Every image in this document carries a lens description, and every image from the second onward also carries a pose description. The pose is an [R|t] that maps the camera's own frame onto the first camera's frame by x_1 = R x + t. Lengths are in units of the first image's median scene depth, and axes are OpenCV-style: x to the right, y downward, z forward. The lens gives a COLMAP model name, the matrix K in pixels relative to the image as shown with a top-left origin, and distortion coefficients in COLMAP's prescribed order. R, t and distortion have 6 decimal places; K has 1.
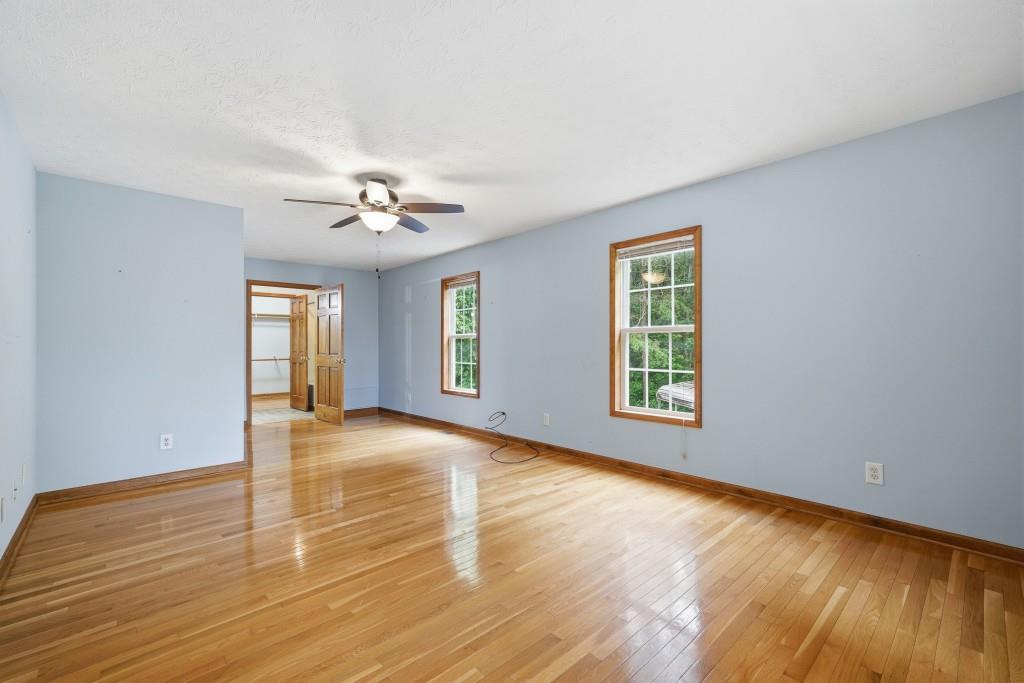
lens RADIAL K [[447.4, 0, 512.6], [0, 447.4, 344.7], [0, 0, 1]] dist [0.001295, -0.000093]
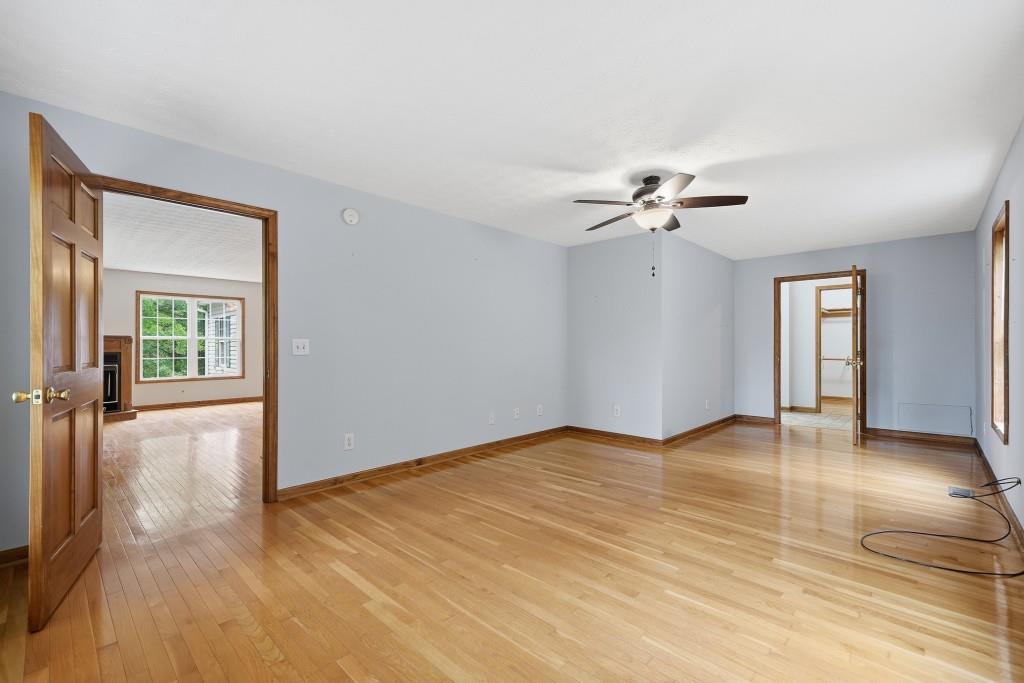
lens RADIAL K [[447.4, 0, 512.4], [0, 447.4, 343.1], [0, 0, 1]] dist [0.001295, -0.000093]
pose [[0.051172, -0.000077, -0.998690, 0.631859], [0.000868, 1.000000, -0.000033, 0.000332], [0.998689, -0.000865, 0.051172, 0.597044]]
